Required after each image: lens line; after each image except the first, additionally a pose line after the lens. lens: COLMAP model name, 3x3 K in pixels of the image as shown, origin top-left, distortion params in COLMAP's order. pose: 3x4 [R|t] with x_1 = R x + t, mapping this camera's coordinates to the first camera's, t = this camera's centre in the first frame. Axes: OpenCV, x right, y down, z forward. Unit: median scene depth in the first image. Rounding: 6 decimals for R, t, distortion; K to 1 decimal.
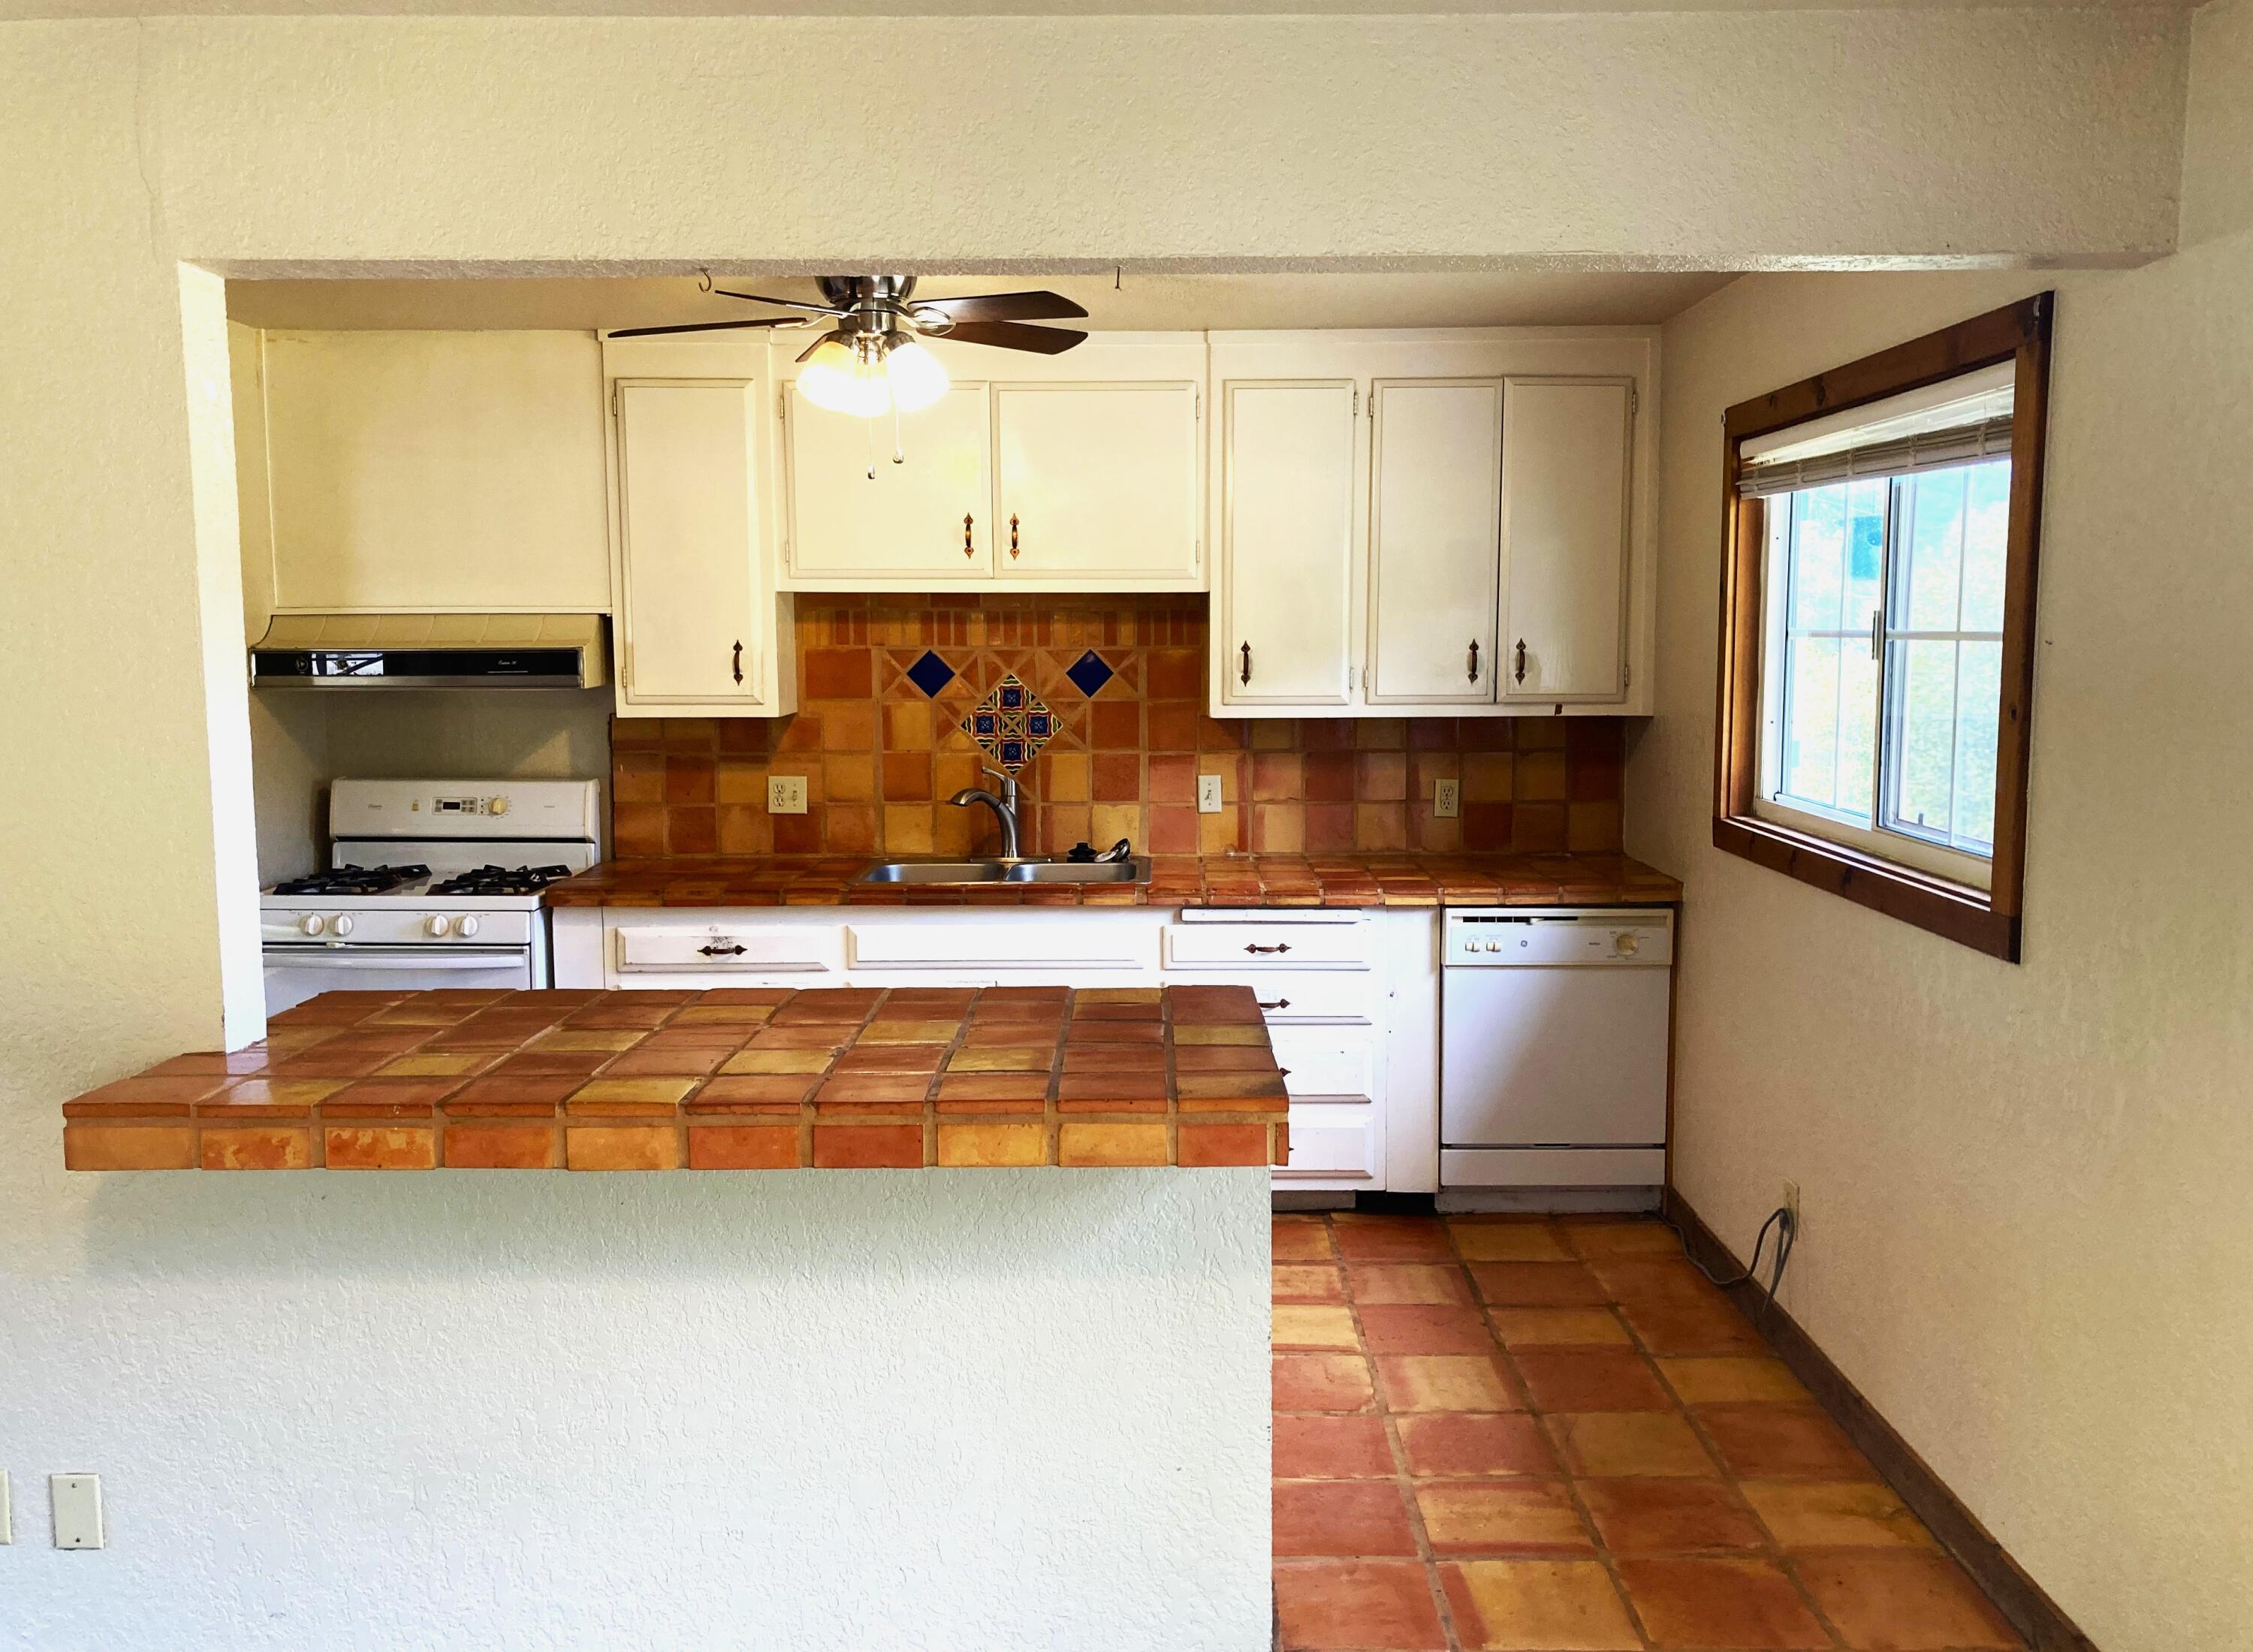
lens RADIAL K [[1876.9, 0, 1129.7], [0, 1876.9, 818.1], [0, 0, 1]] dist [0.000942, -0.029826]
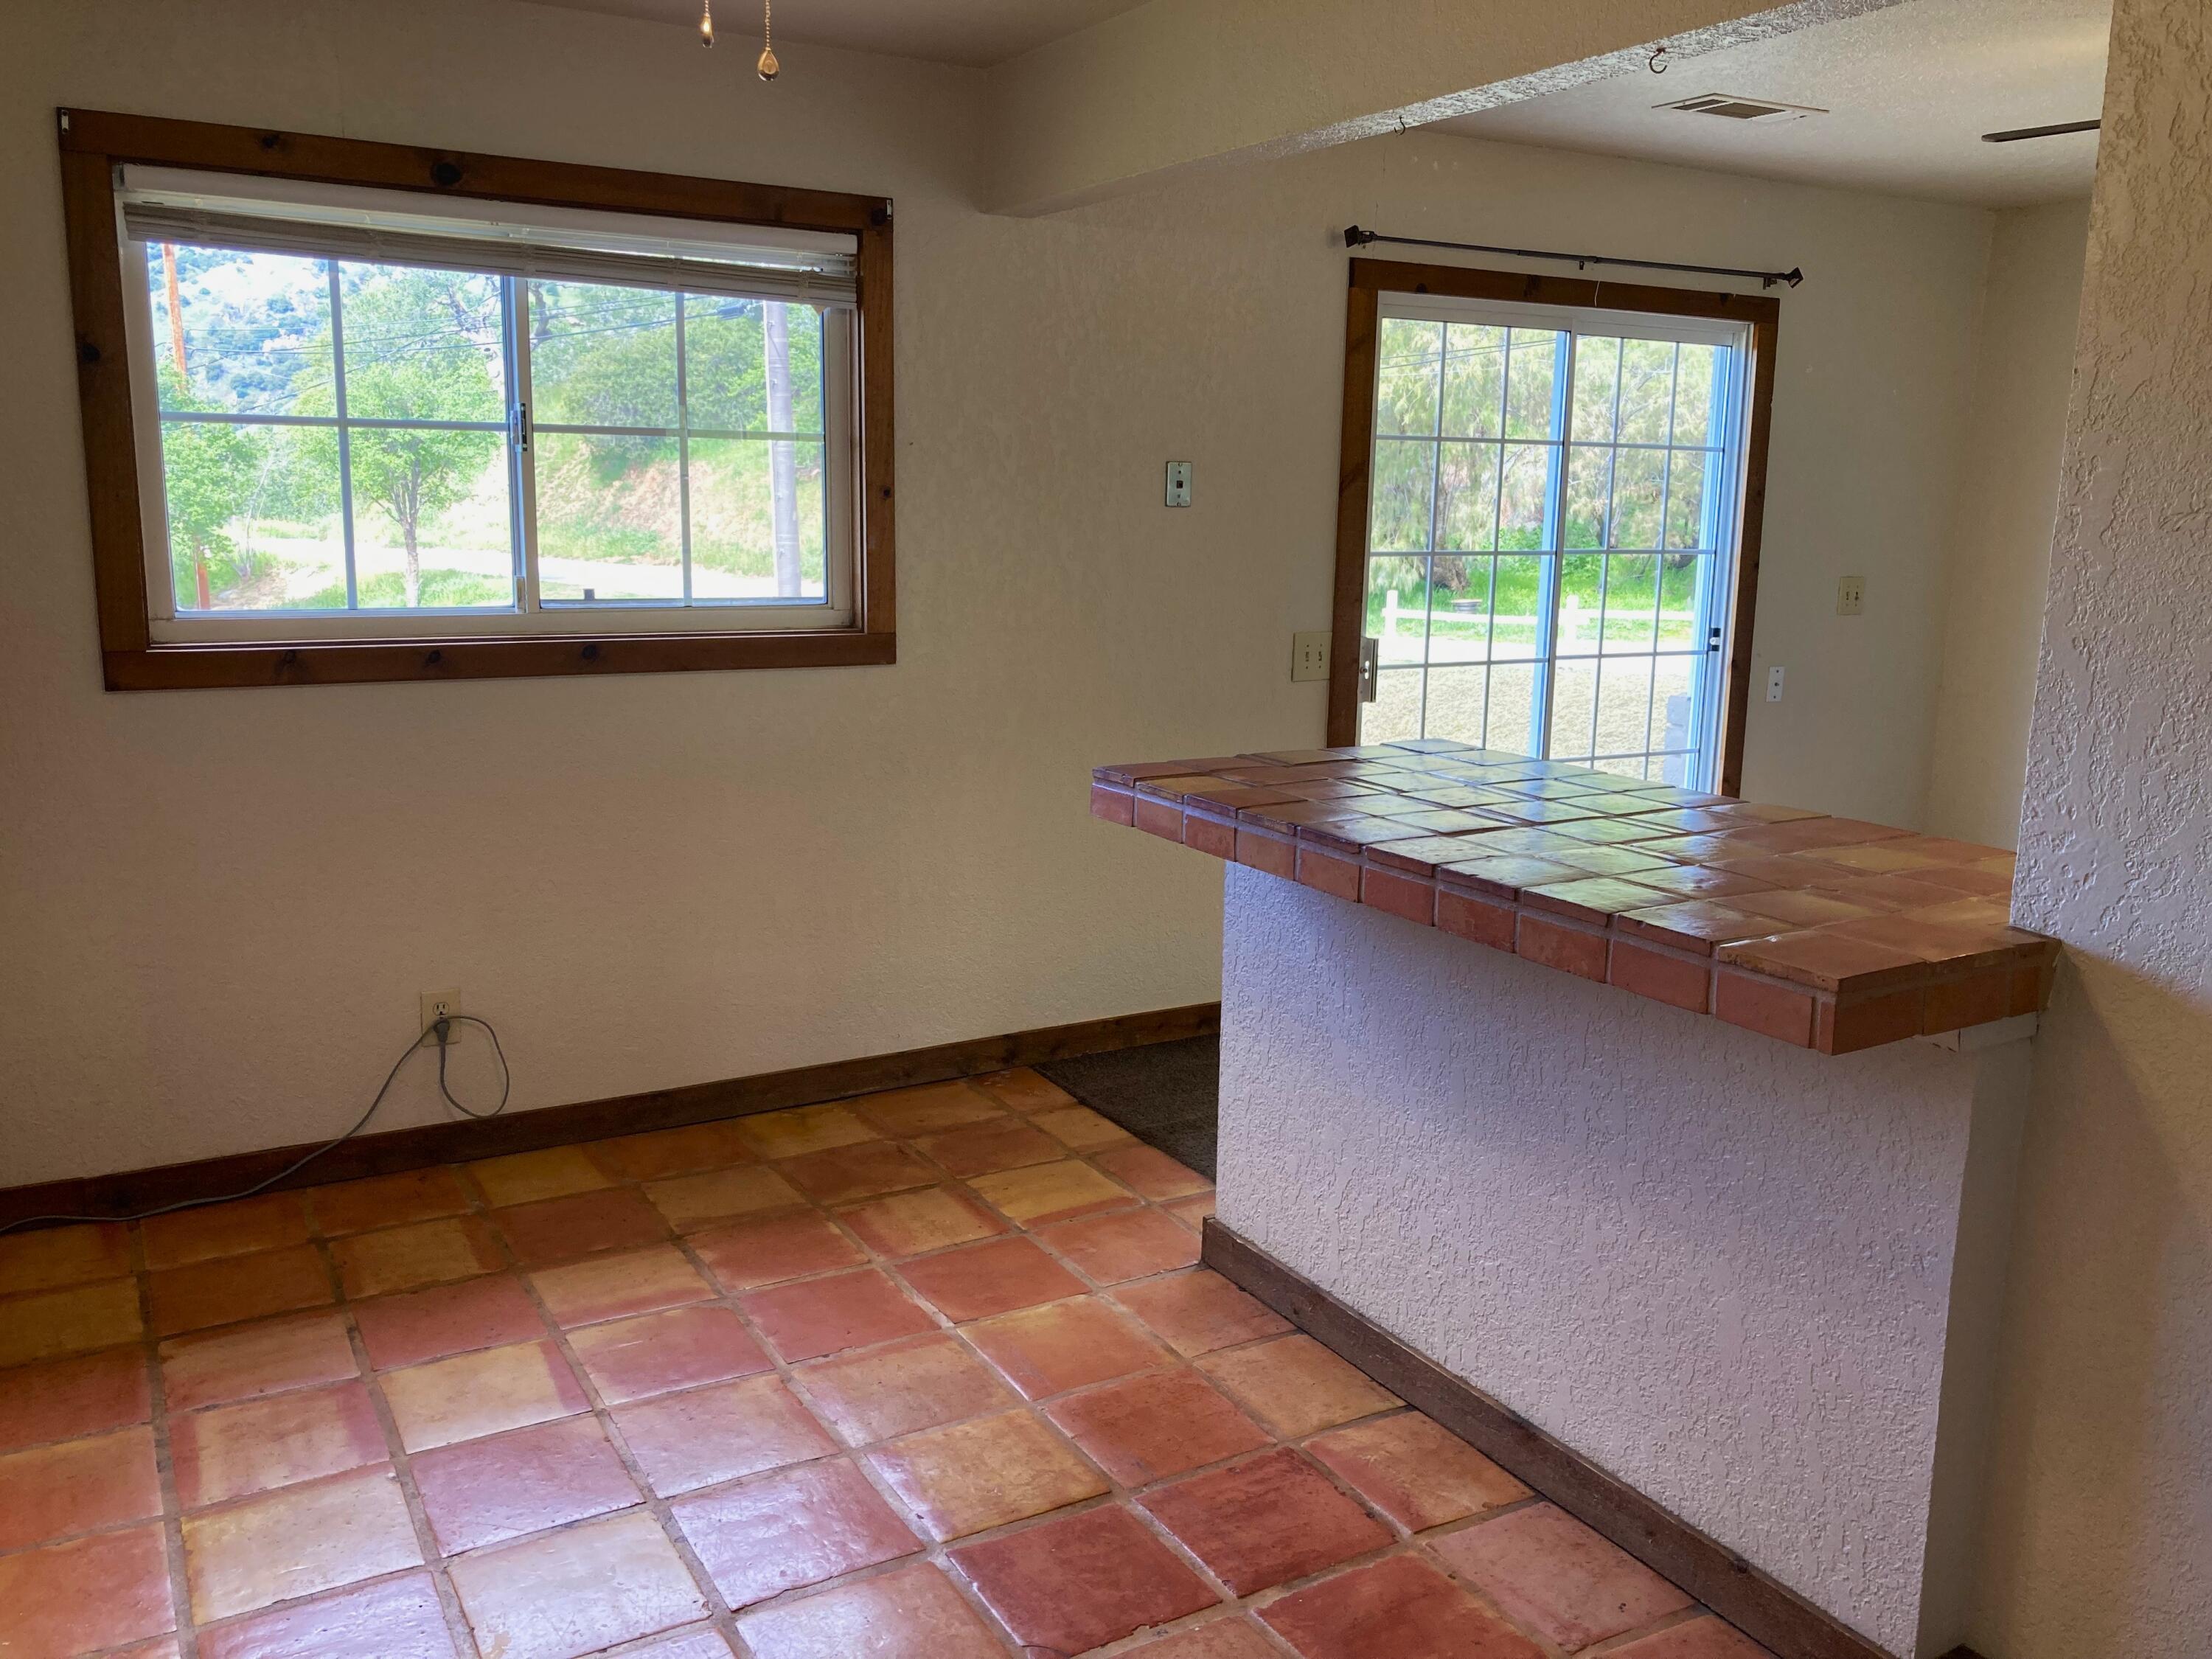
lens RADIAL K [[1814.6, 0, 1122.8], [0, 1814.6, 843.7], [0, 0, 1]] dist [-0.011413, -0.010236]
pose [[-0.522452, -0.176923, 0.834112, -0.486068], [0.064942, 0.967139, 0.245815, -0.072056], [-0.850192, 0.182595, -0.493794, 0.913110]]
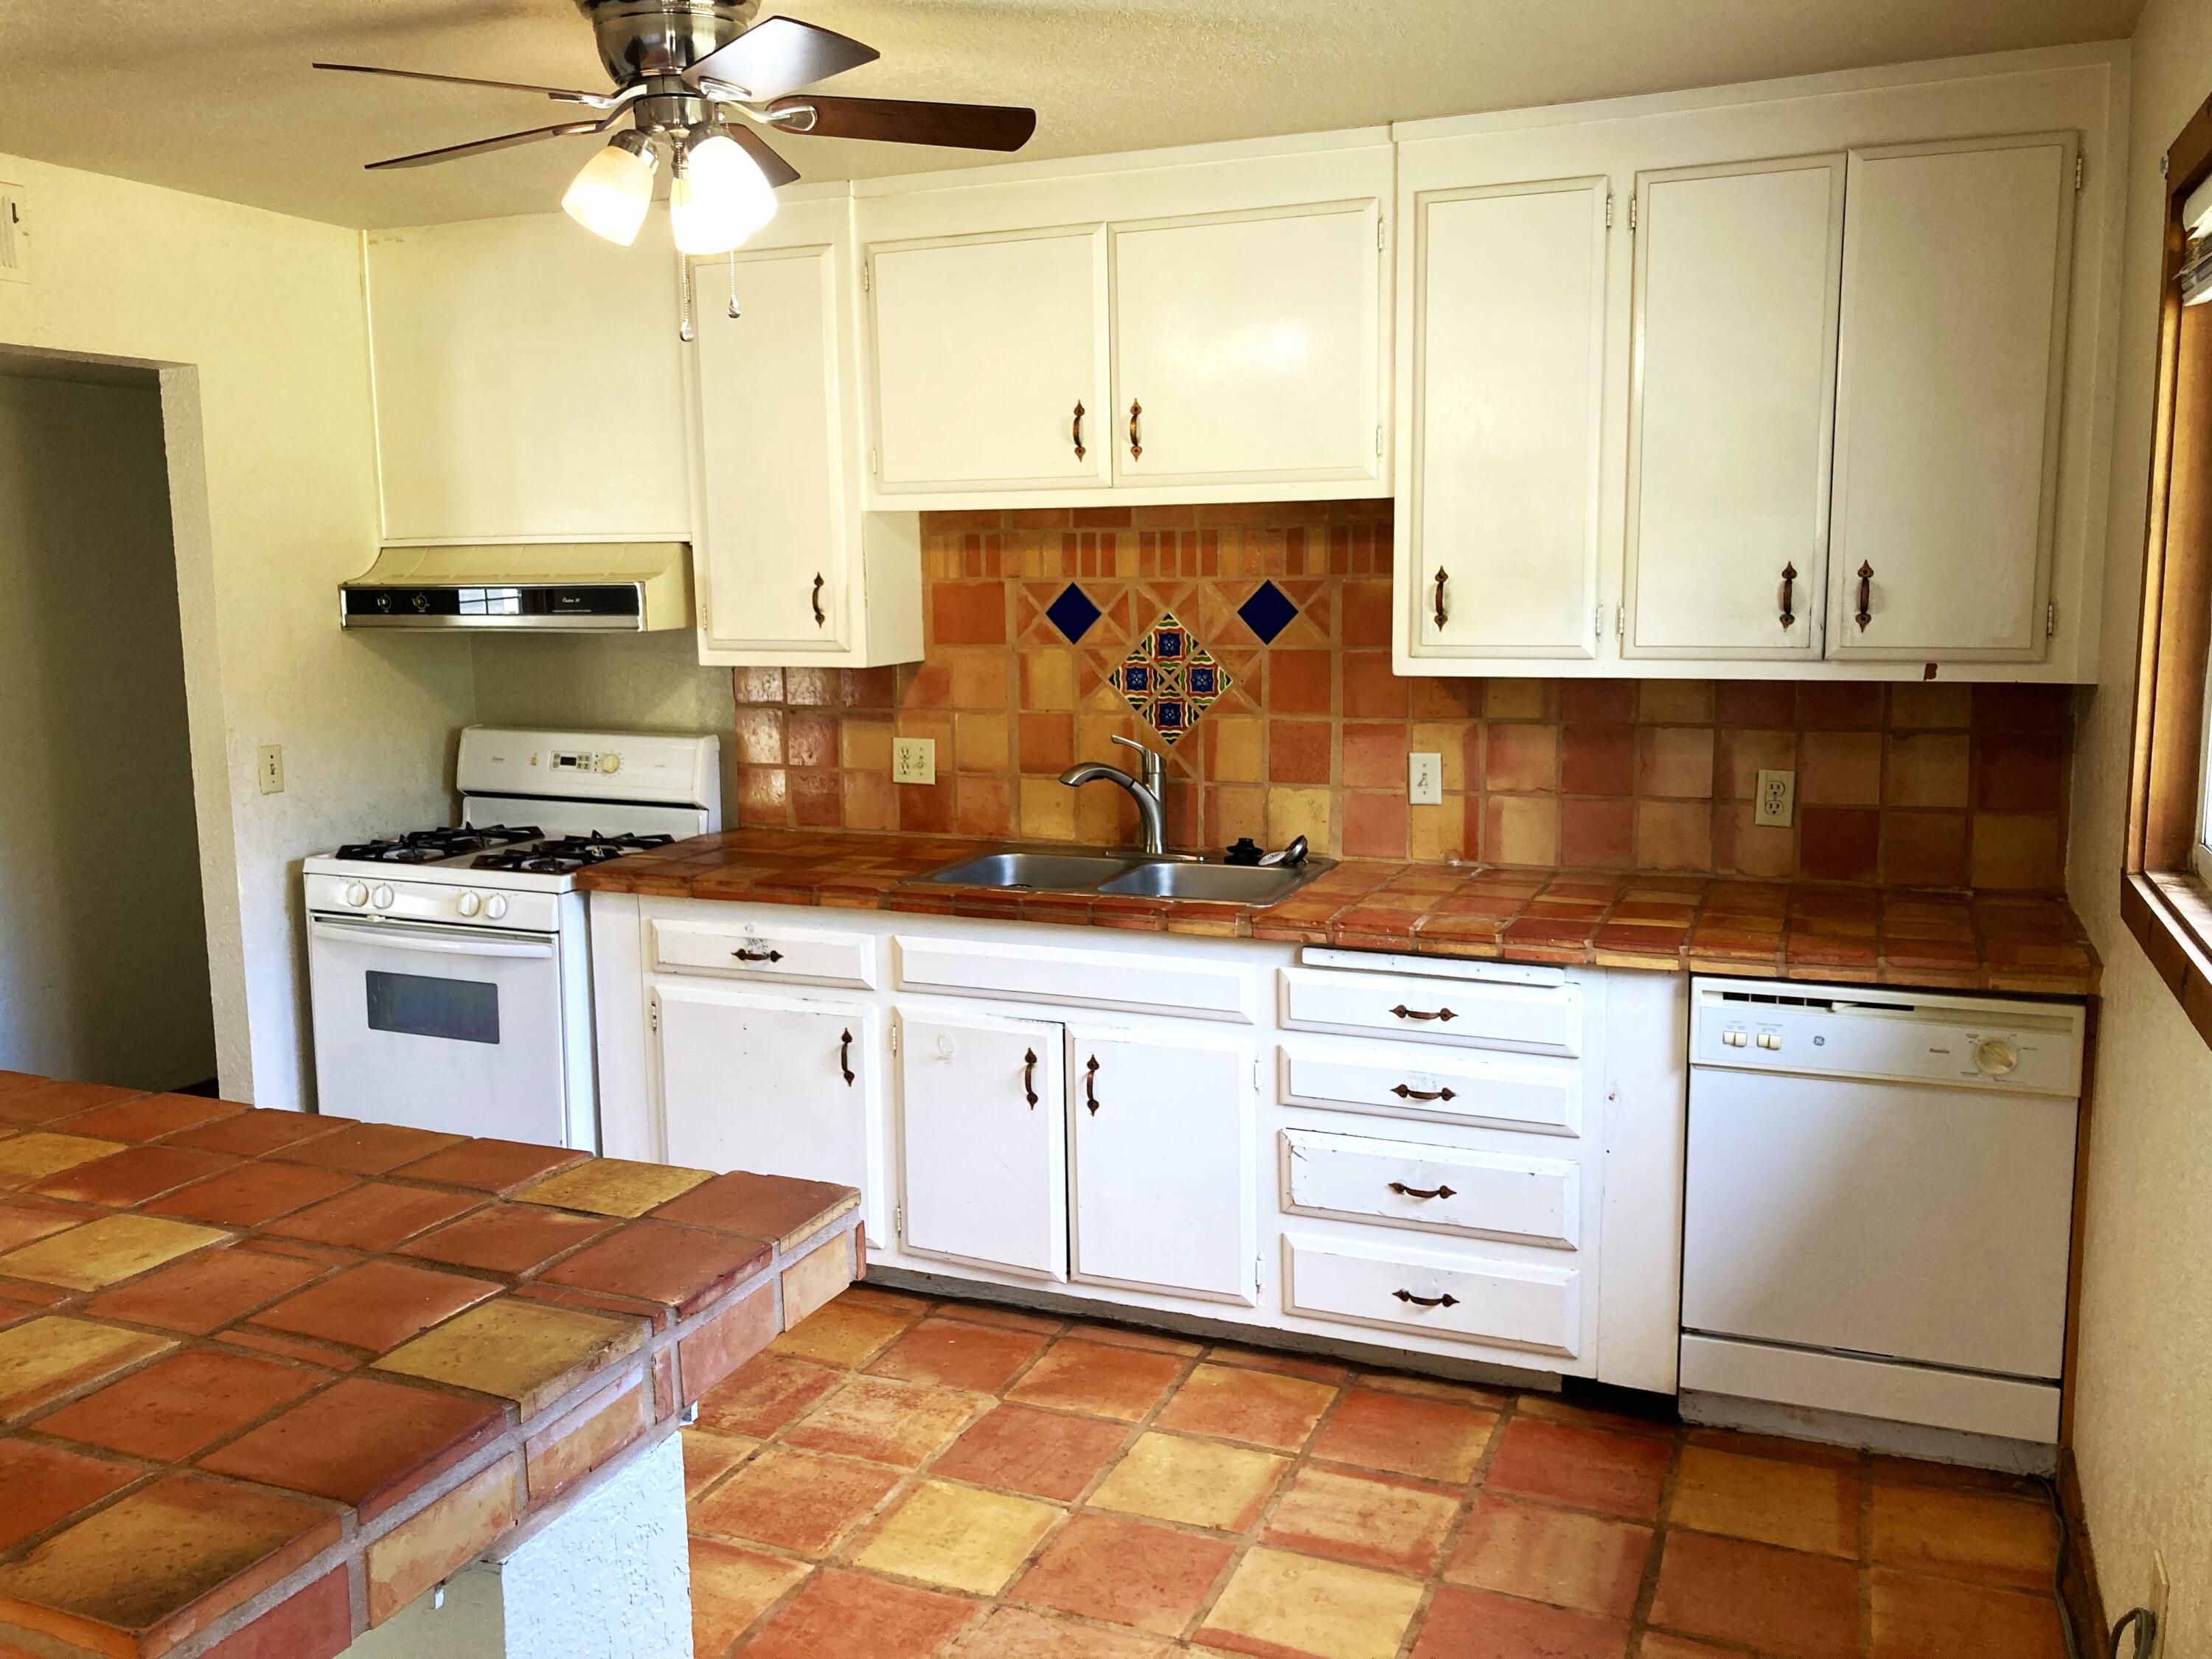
lens RADIAL K [[1814.6, 0, 1061.7], [0, 1814.6, 804.7], [0, 0, 1]] dist [-0.011413, -0.010236]
pose [[0.919455, 0.042546, -0.390888, 0.202152], [-0.028999, 0.998759, 0.040497, -0.029412], [0.392126, -0.025900, 0.919547, 0.322693]]
